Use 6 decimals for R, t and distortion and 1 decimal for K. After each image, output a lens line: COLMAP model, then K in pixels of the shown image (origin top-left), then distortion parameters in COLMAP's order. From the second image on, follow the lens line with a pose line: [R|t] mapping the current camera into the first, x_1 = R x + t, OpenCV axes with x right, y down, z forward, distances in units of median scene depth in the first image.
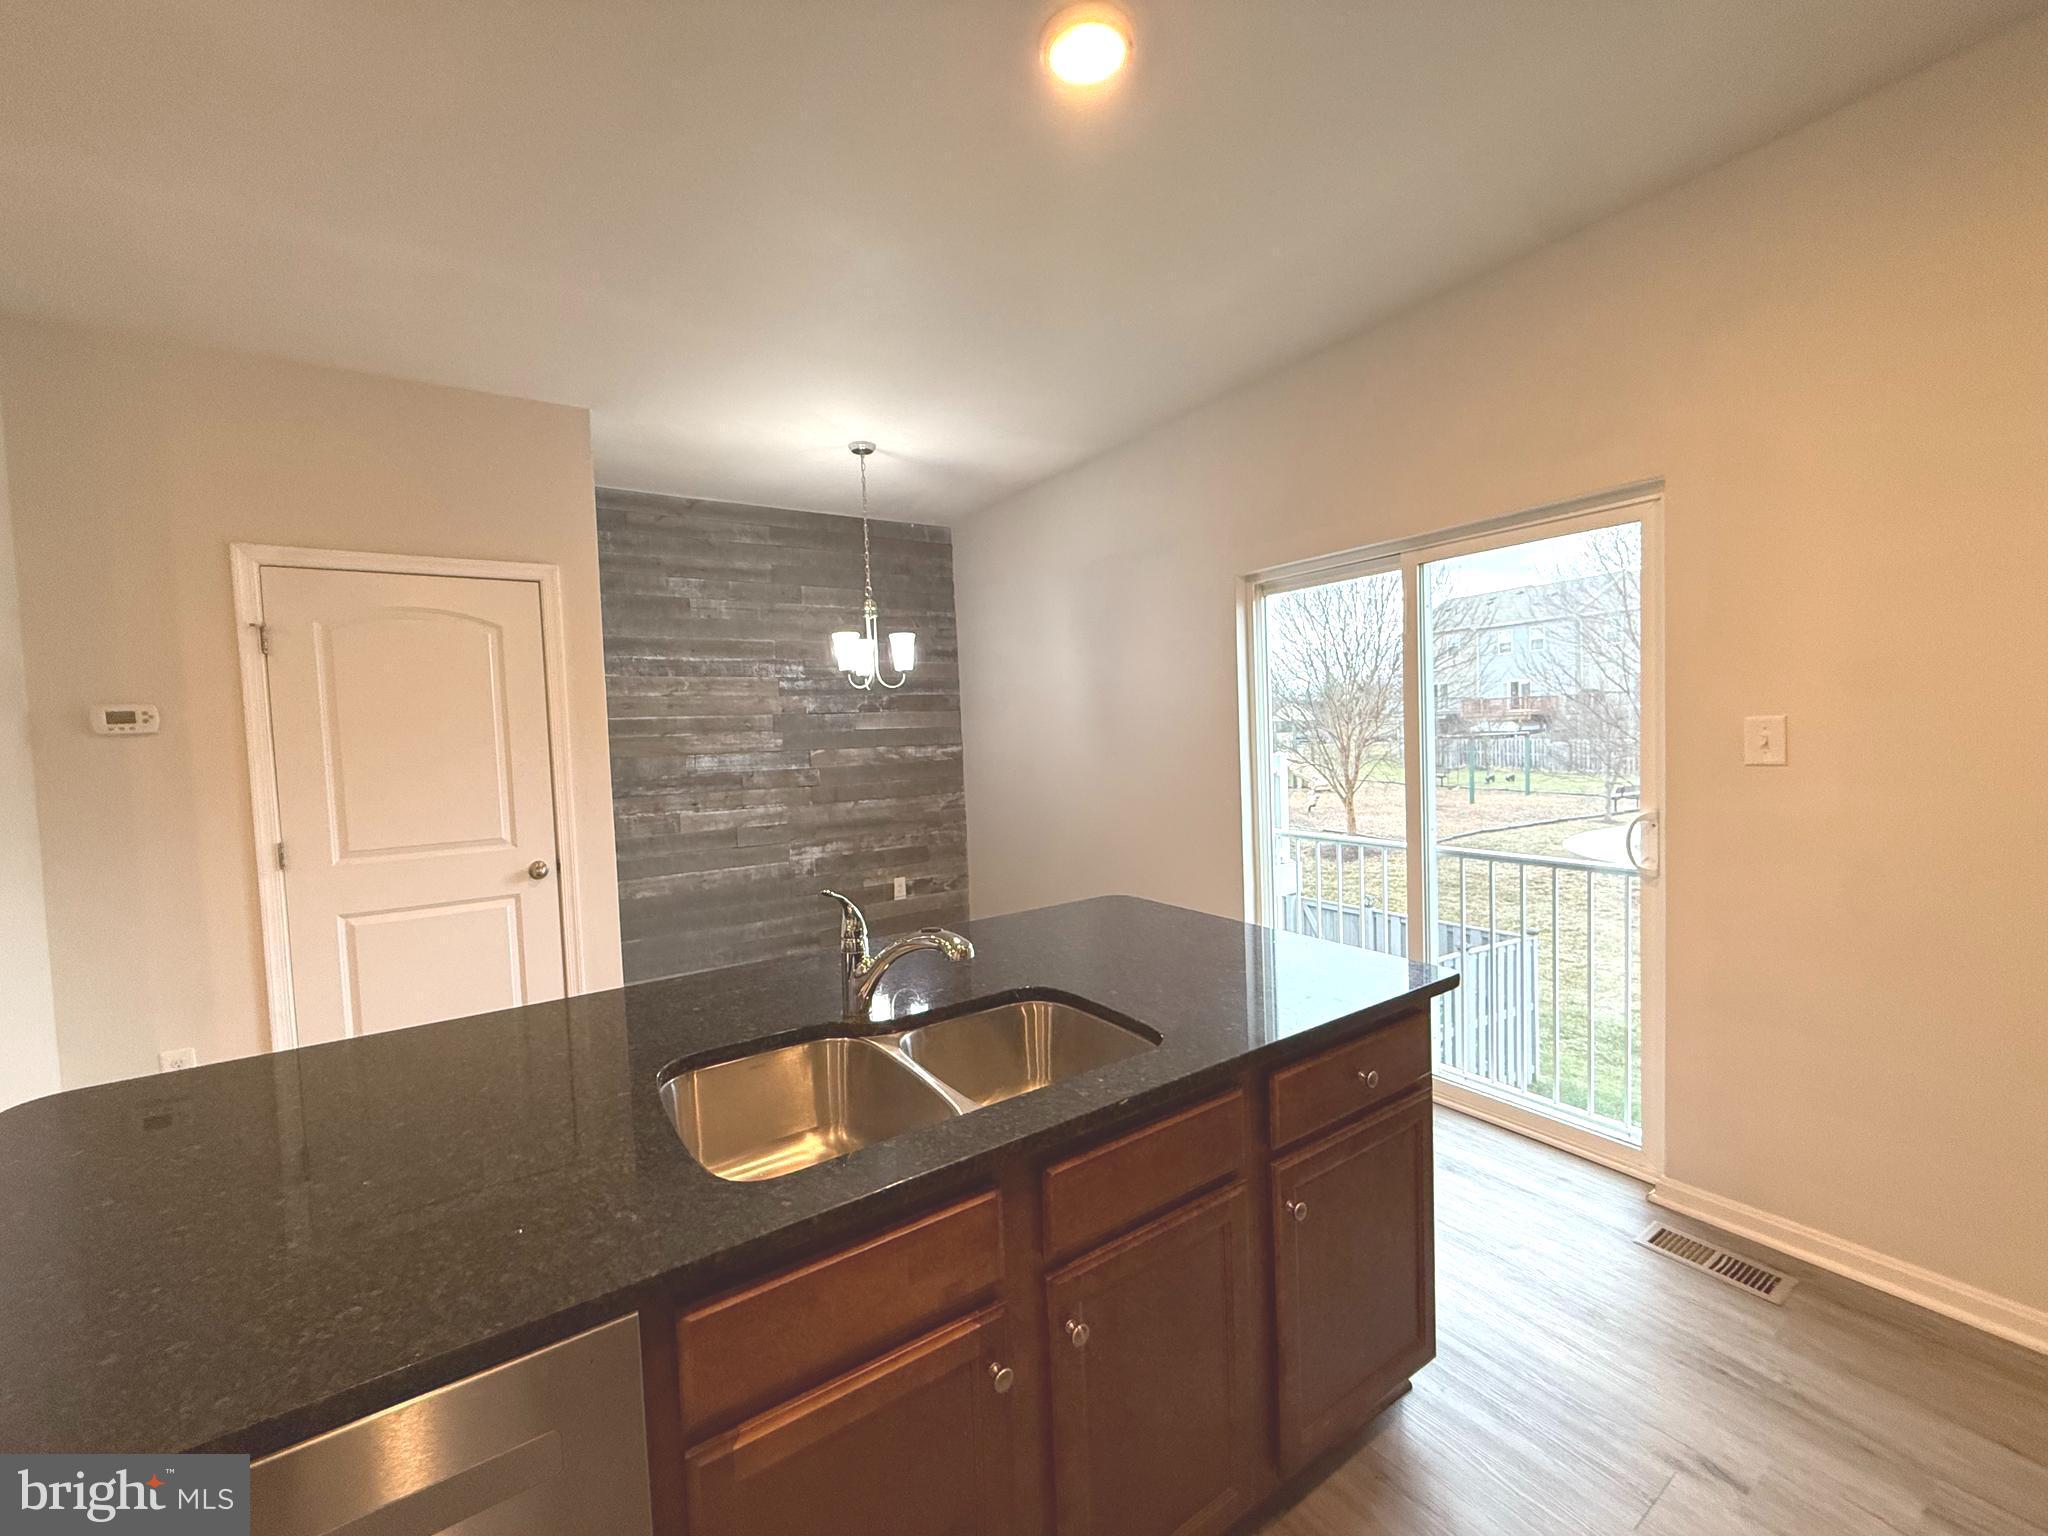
lens RADIAL K [[813.6, 0, 1013.8], [0, 813.6, 770.5], [0, 0, 1]] dist [-0.000553, 0.000389]
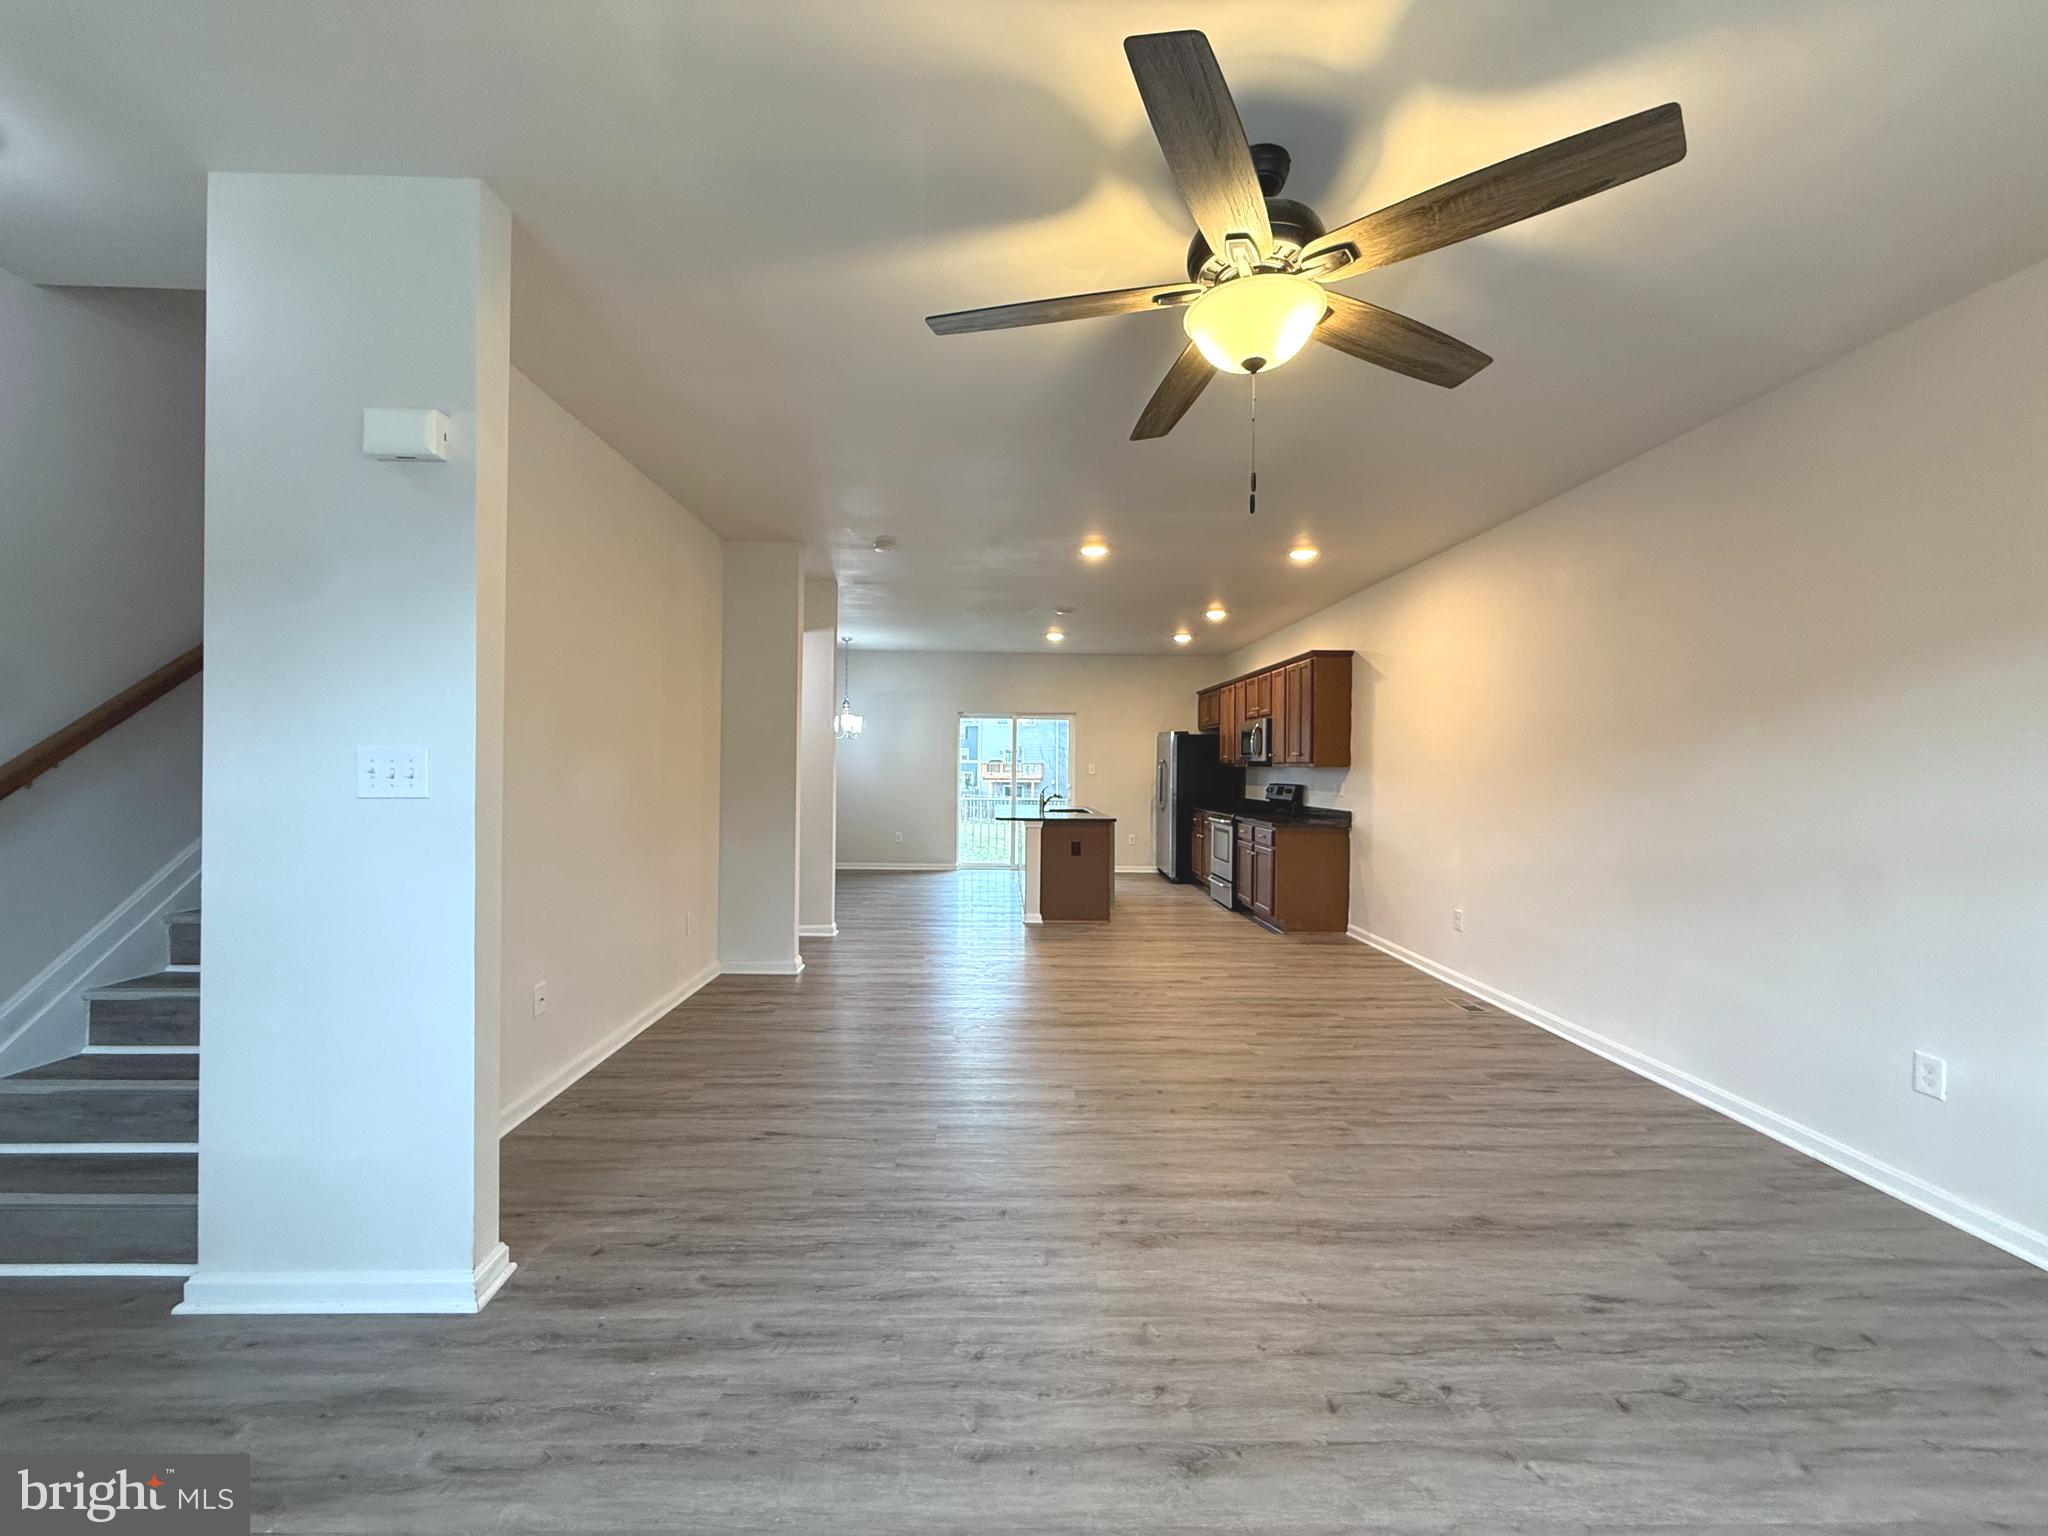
lens RADIAL K [[813.6, 0, 1023.5], [0, 813.6, 778.6], [0, 0, 1]] dist [-0.000553, 0.000389]
pose [[0.518980, 0.031638, 0.854201, -1.622838], [0.014234, 0.998856, -0.045643, 0.110285], [-0.854668, 0.035846, 0.517936, -0.561986]]
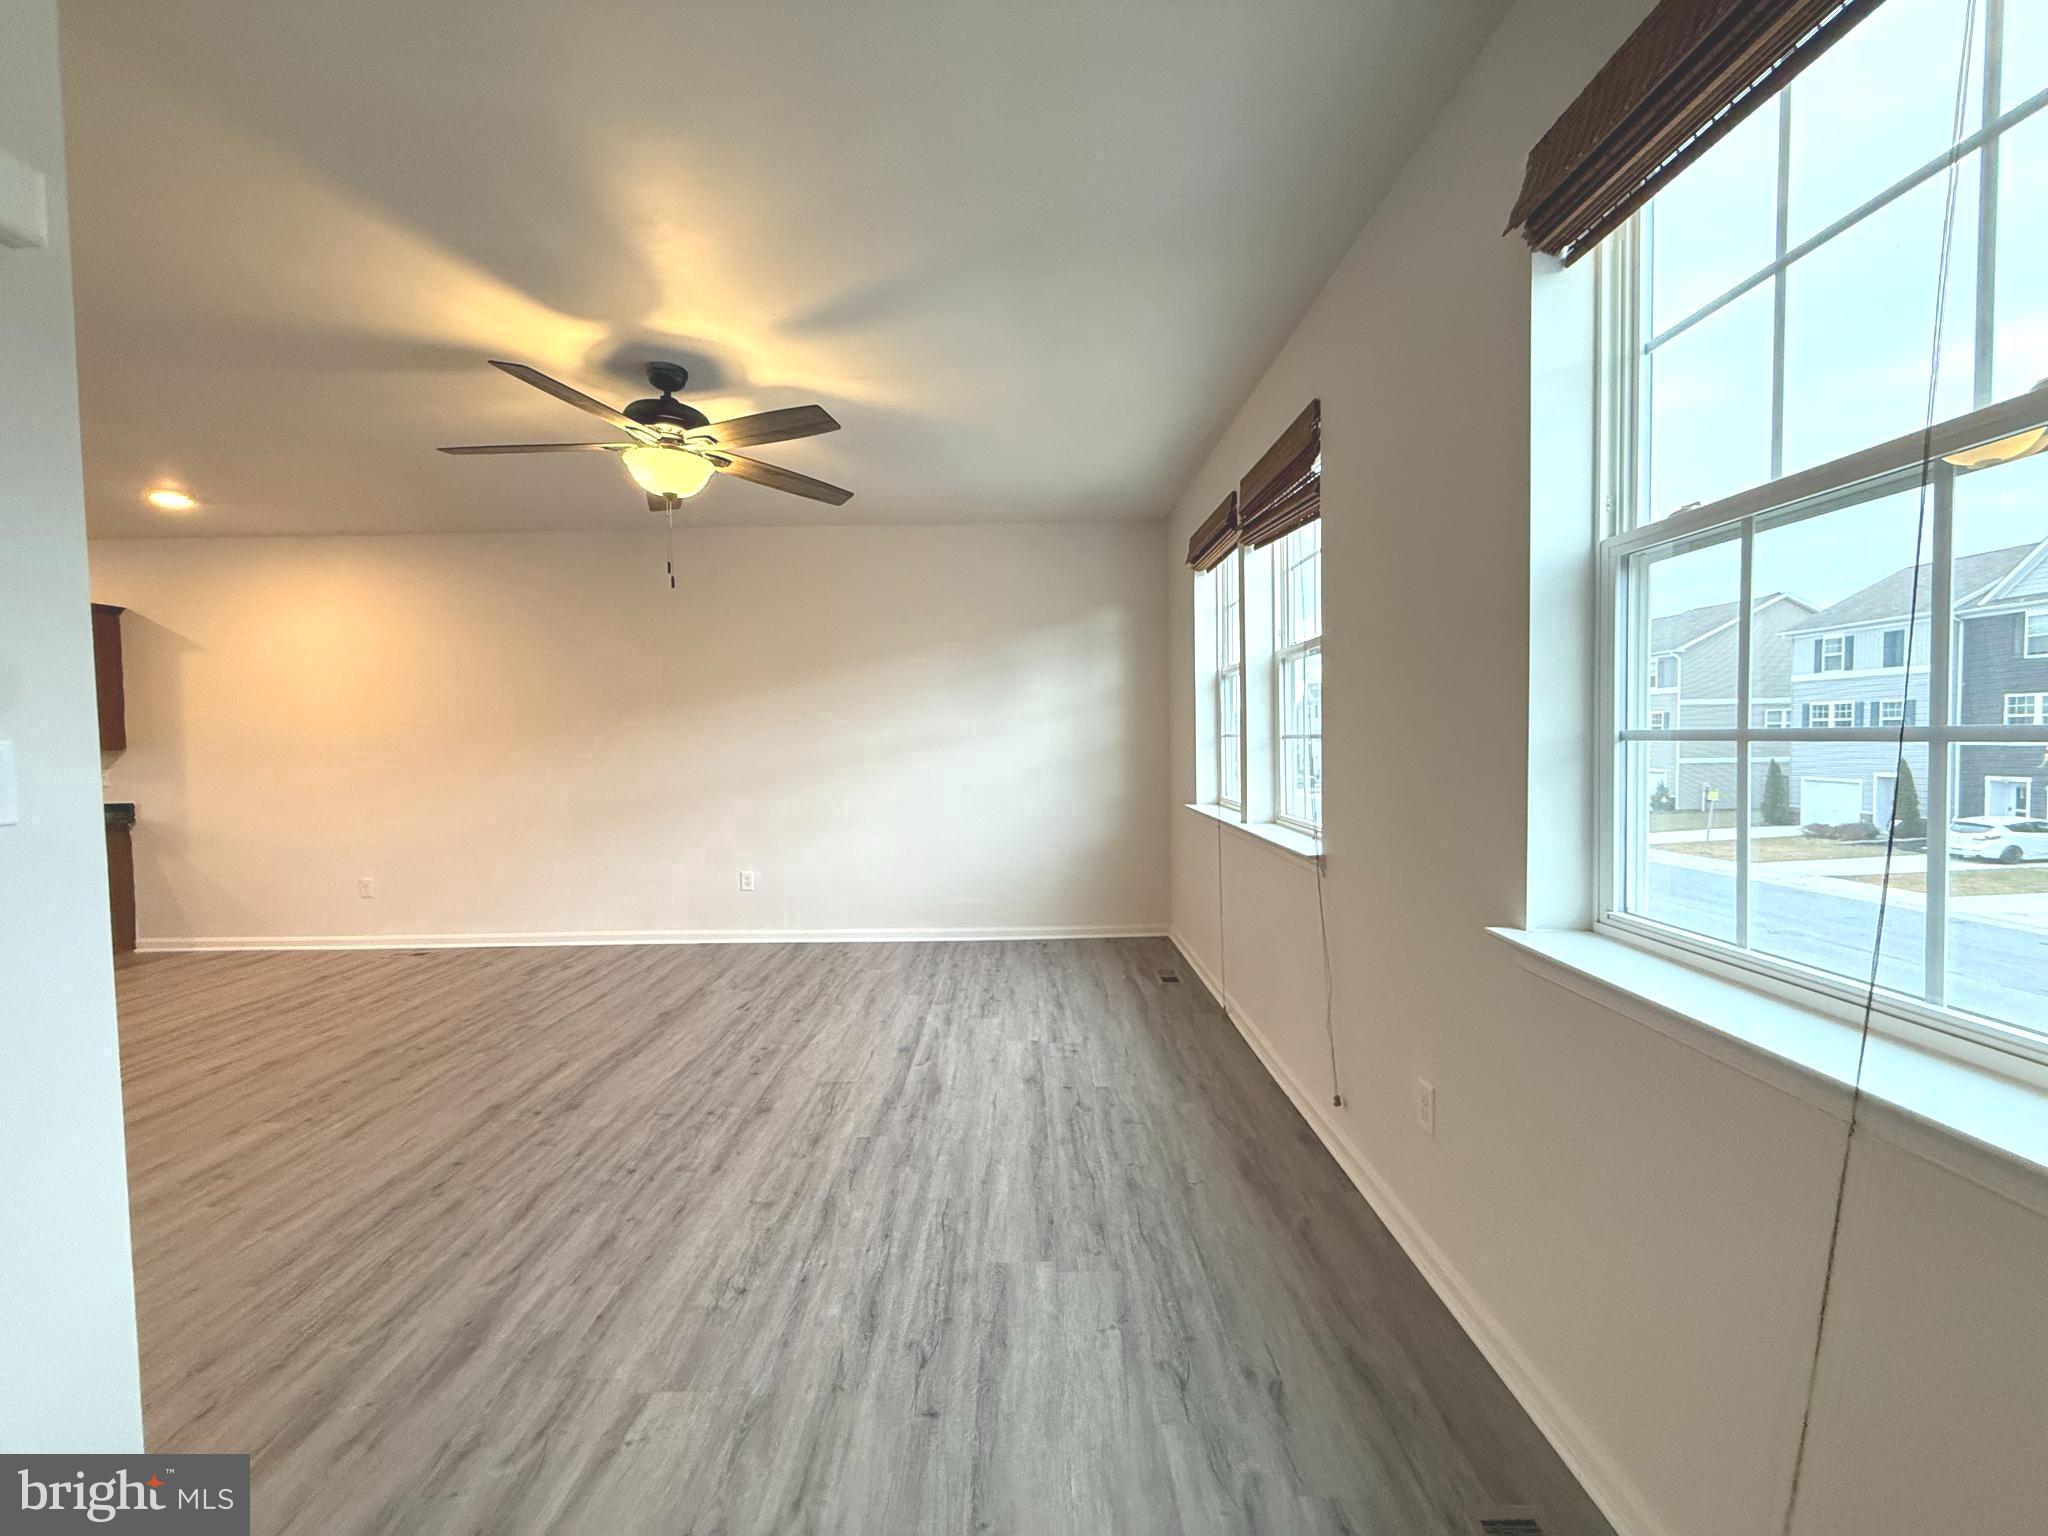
lens RADIAL K [[813.6, 0, 1020.9], [0, 813.6, 755.9], [0, 0, 1]] dist [-0.000553, 0.000389]
pose [[-0.843471, 0.039522, 0.535718, -1.823455], [0.074097, 0.996317, 0.043162, 0.087268], [-0.532039, 0.076101, -0.843293, -0.006041]]
